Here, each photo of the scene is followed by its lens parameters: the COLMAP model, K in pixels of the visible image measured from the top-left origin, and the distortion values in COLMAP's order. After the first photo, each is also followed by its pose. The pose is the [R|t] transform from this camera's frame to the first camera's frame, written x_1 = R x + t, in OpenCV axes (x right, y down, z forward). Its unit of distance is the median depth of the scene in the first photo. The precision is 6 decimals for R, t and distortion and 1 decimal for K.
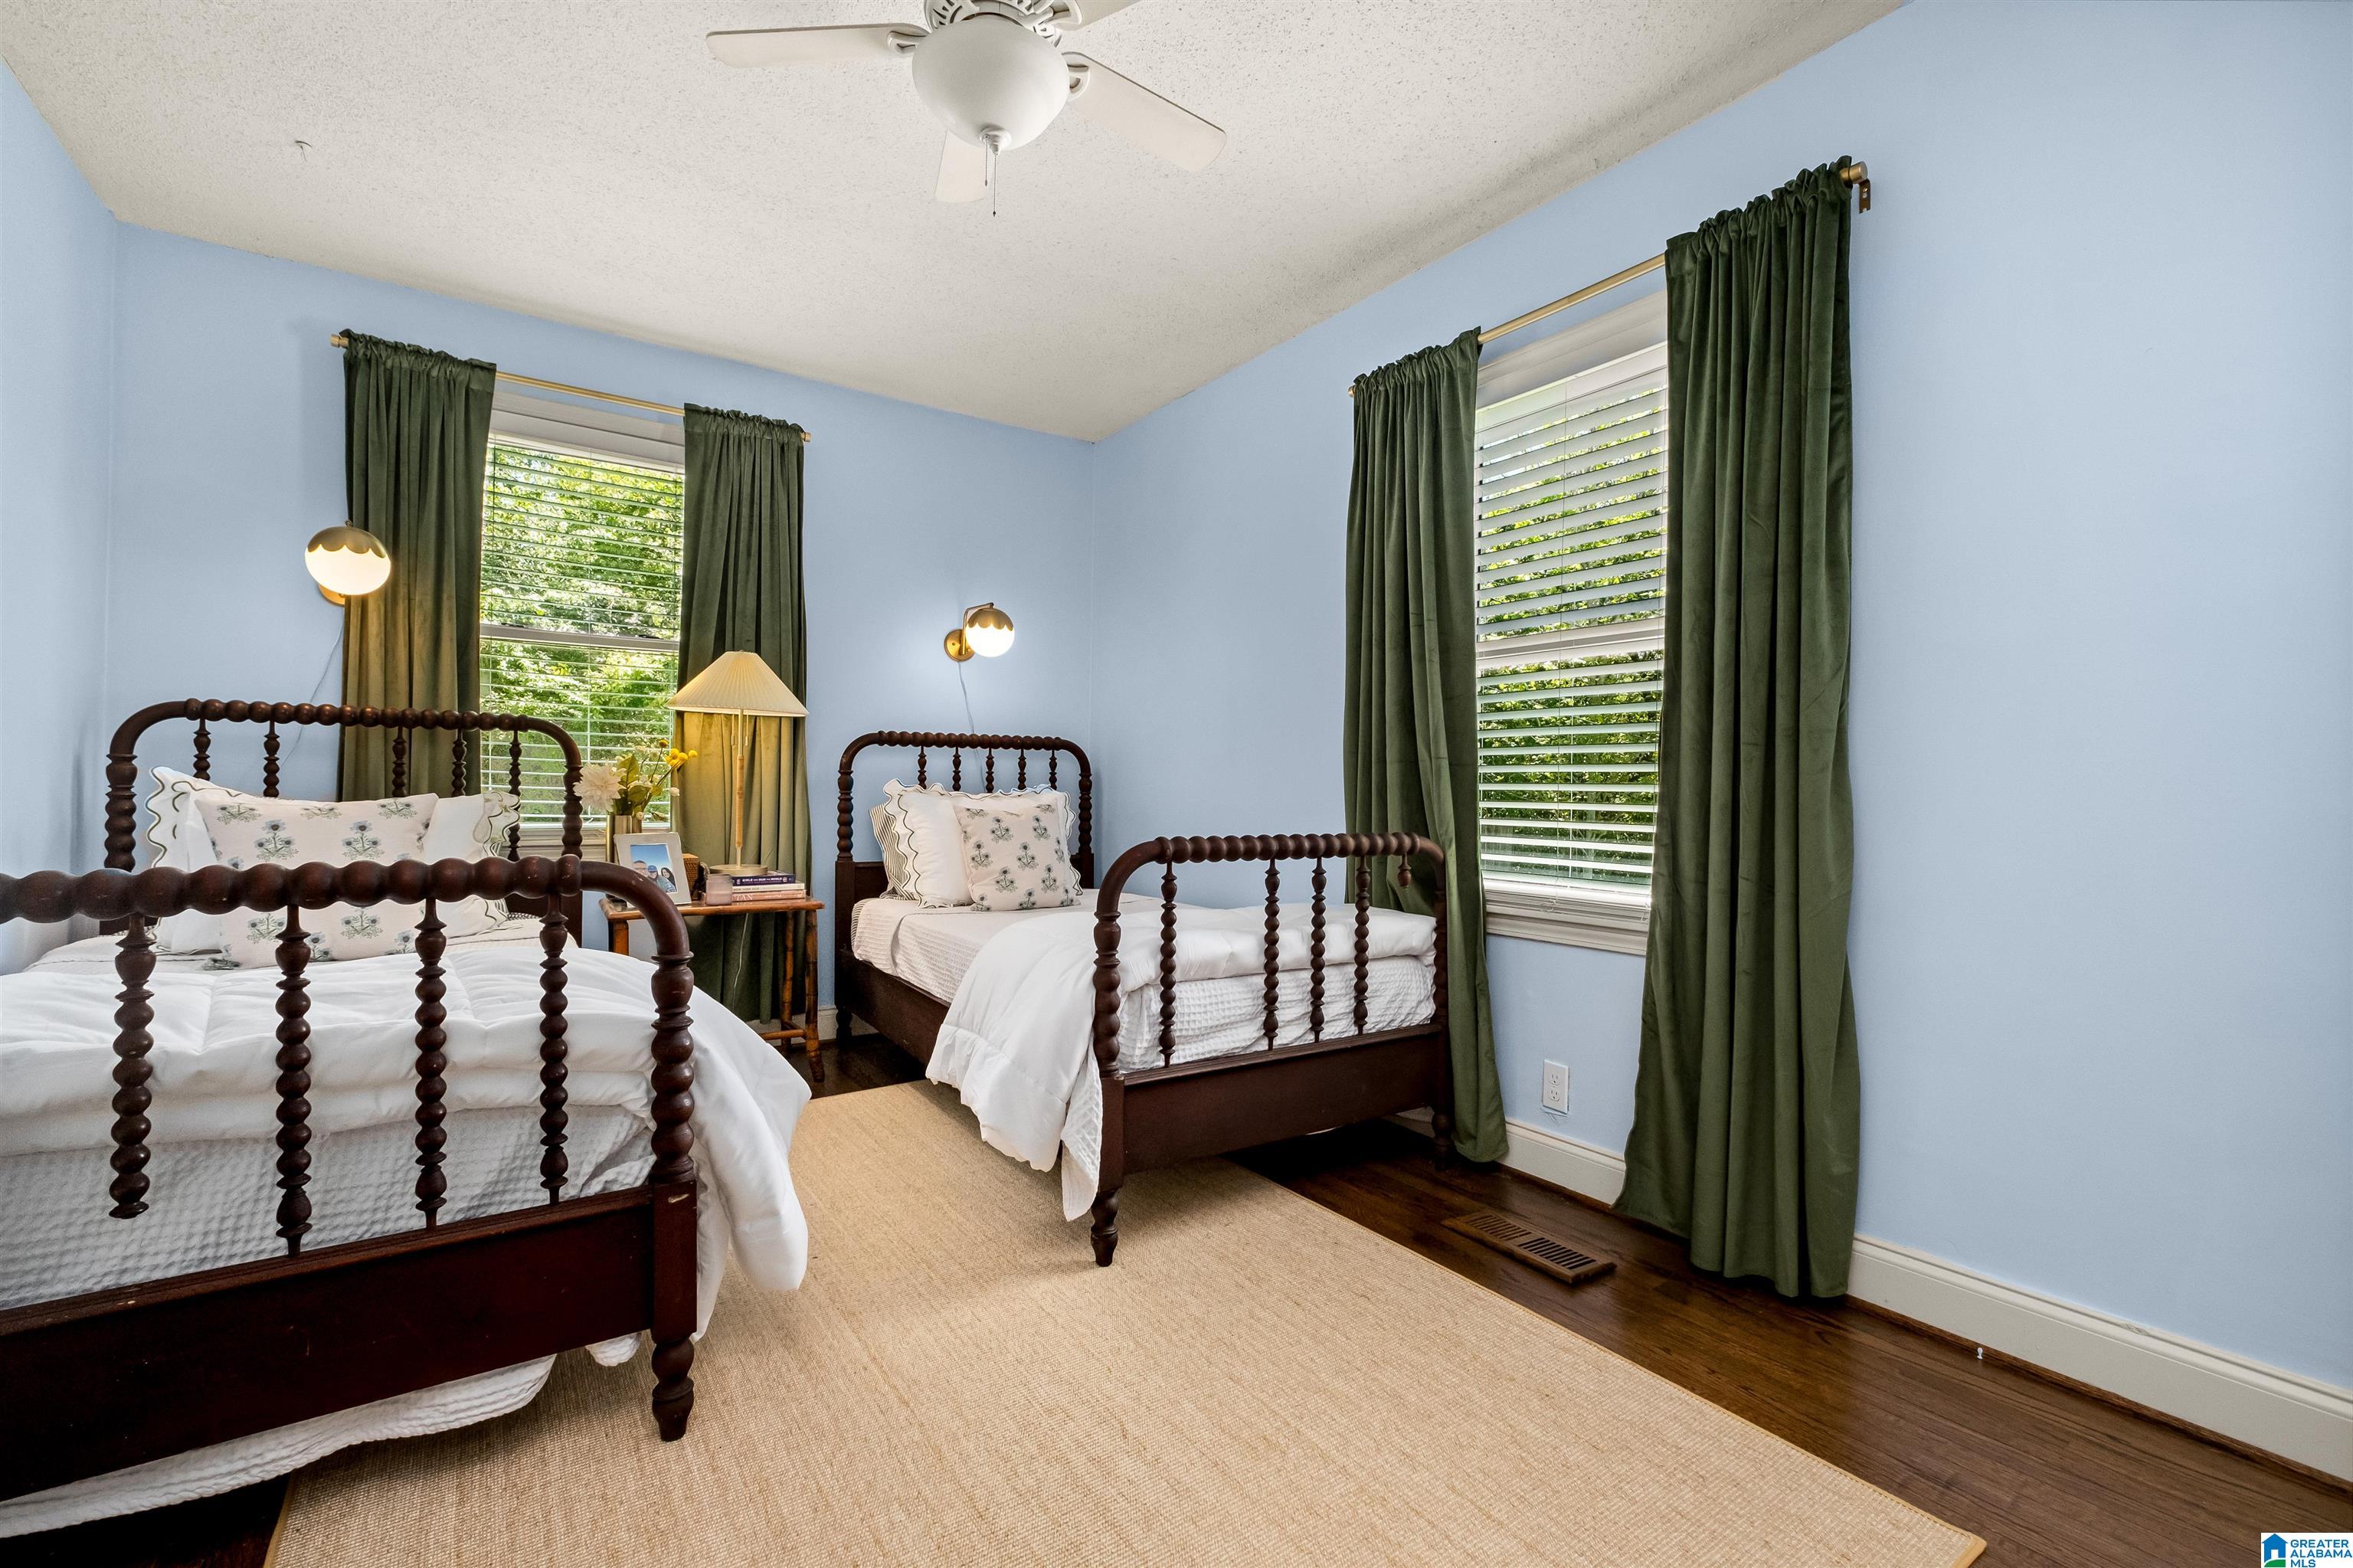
lens RADIAL K [[1032.8, 0, 1183.5], [0, 1032.8, 788.9], [0, 0, 1]] dist [-0.007740, 0.002202]
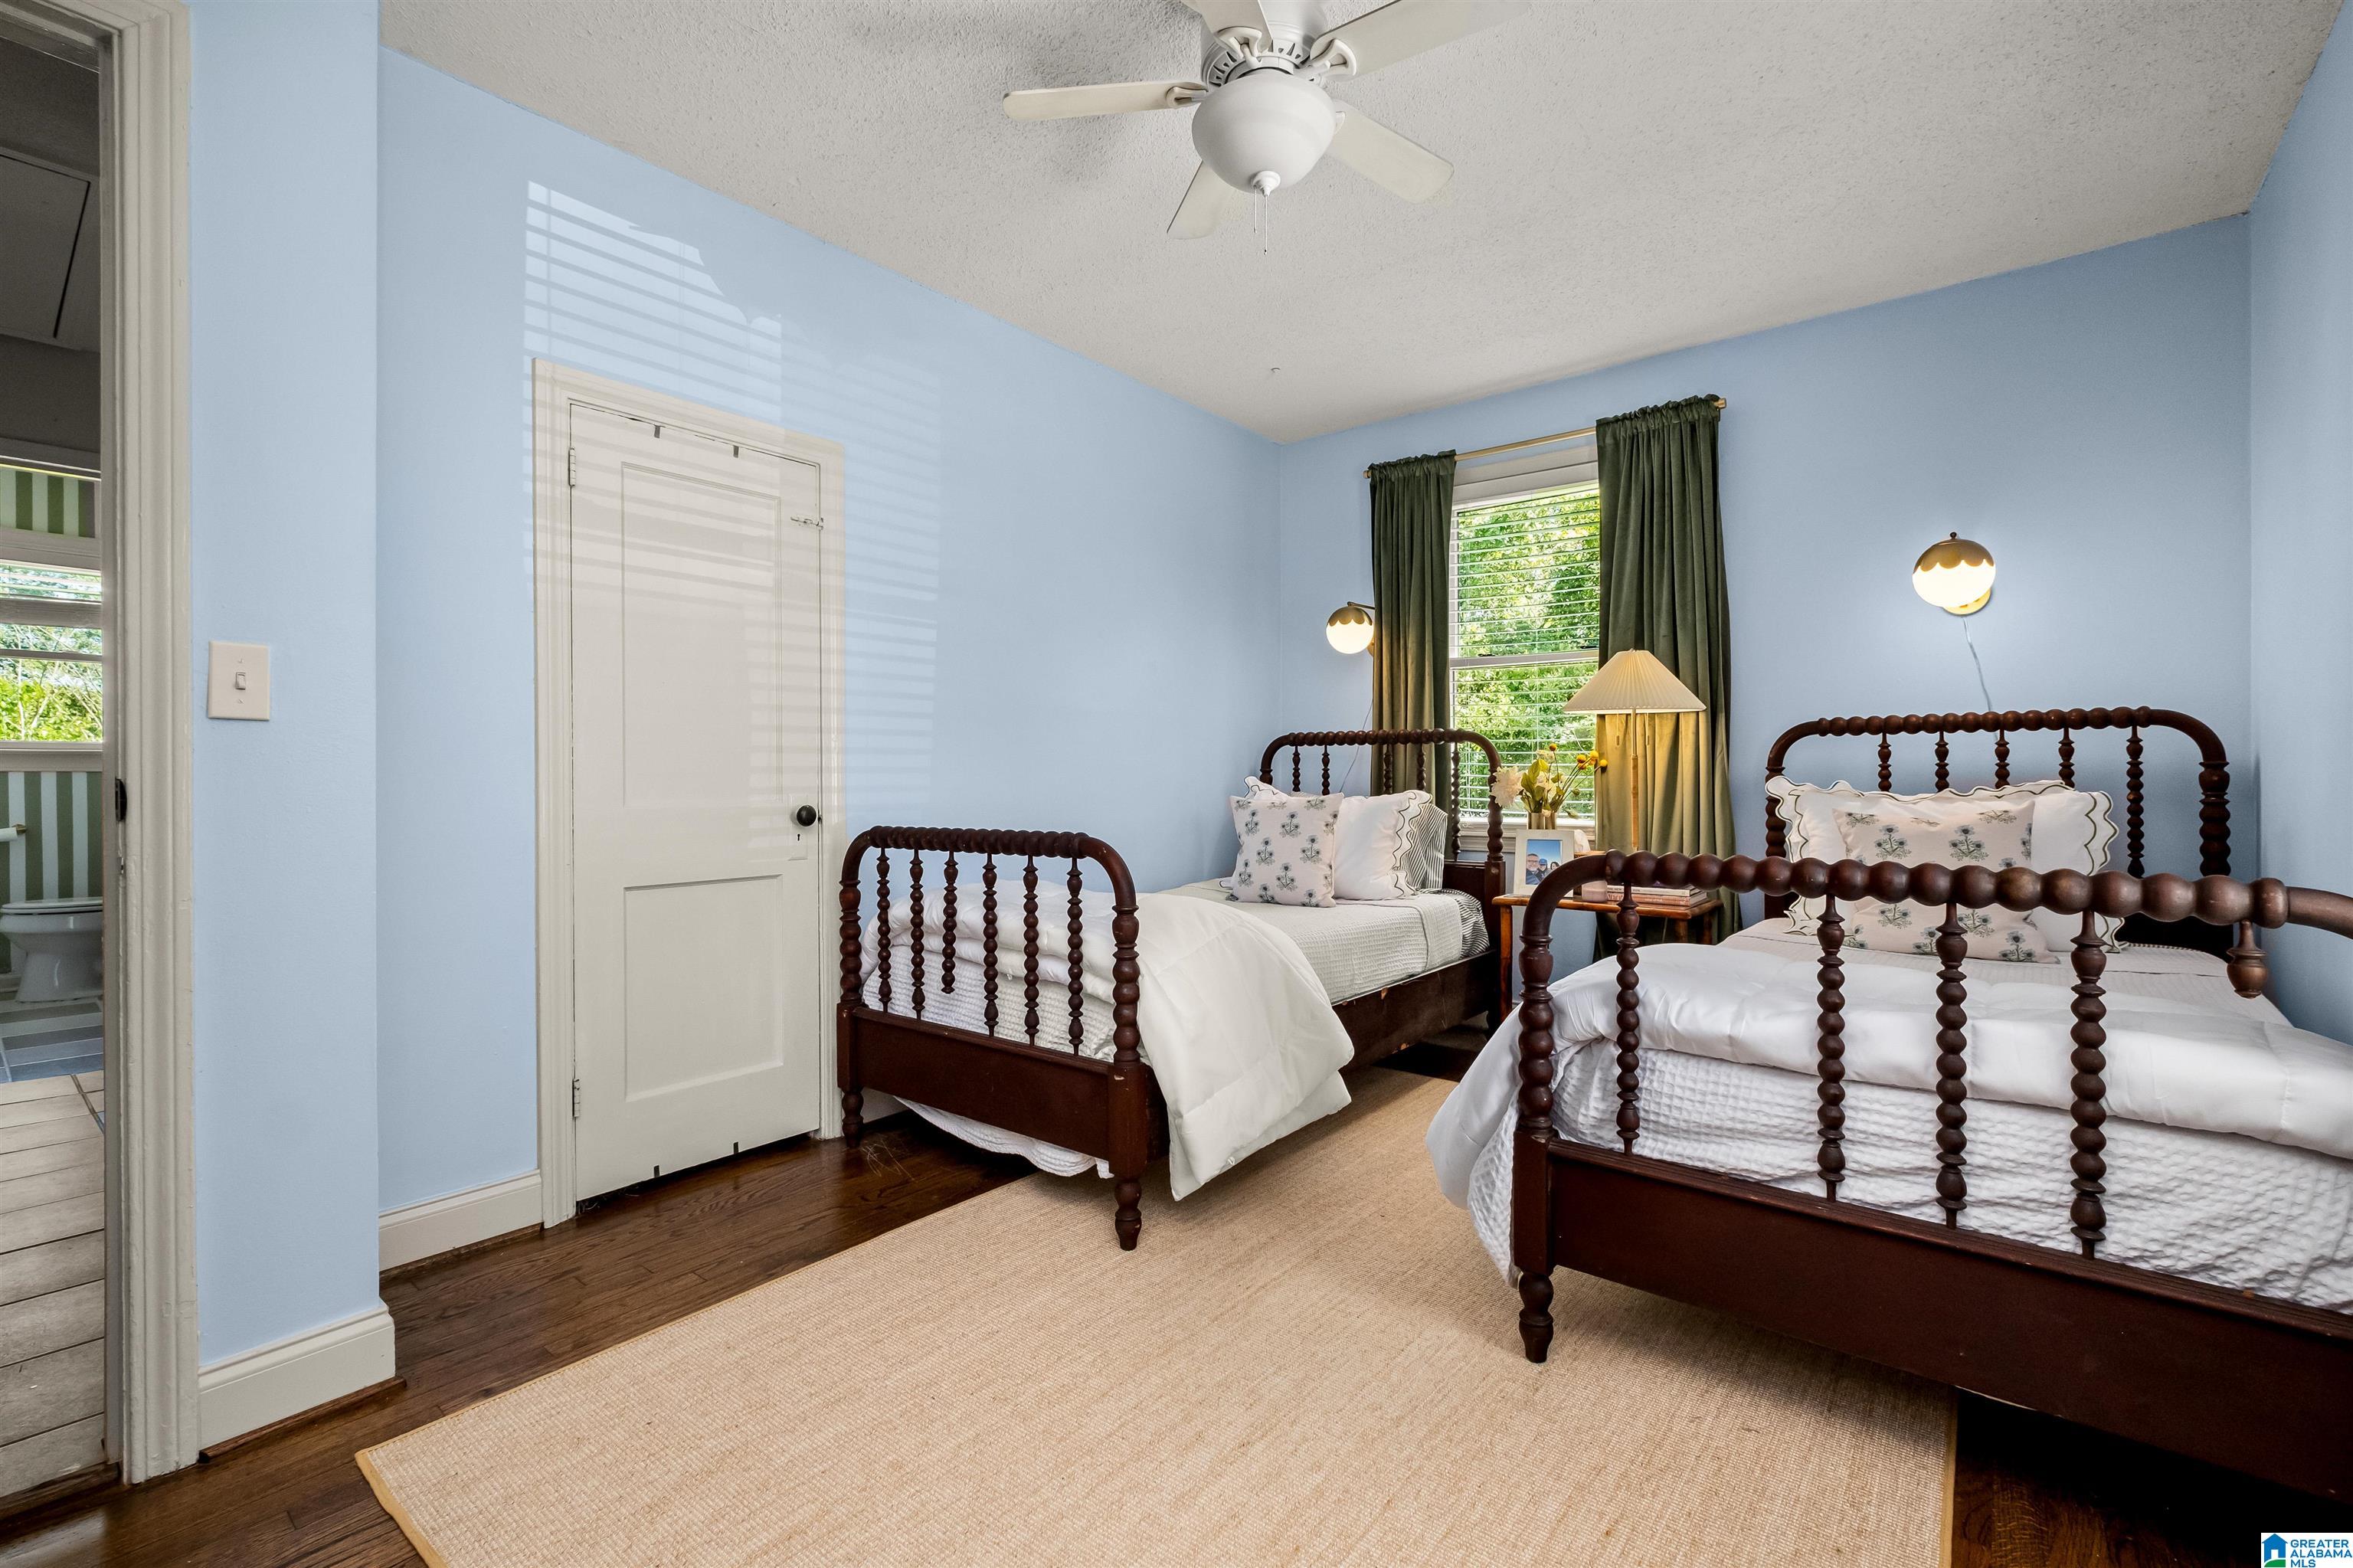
lens RADIAL K [[1032.8, 0, 1183.4], [0, 1032.8, 780.6], [0, 0, 1]] dist [-0.007740, 0.002202]
pose [[0.281958, -0.009987, -0.959375, 0.541125], [0.001678, 0.999949, -0.009917, 0.001768], [0.959425, 0.001186, 0.281960, 0.412142]]
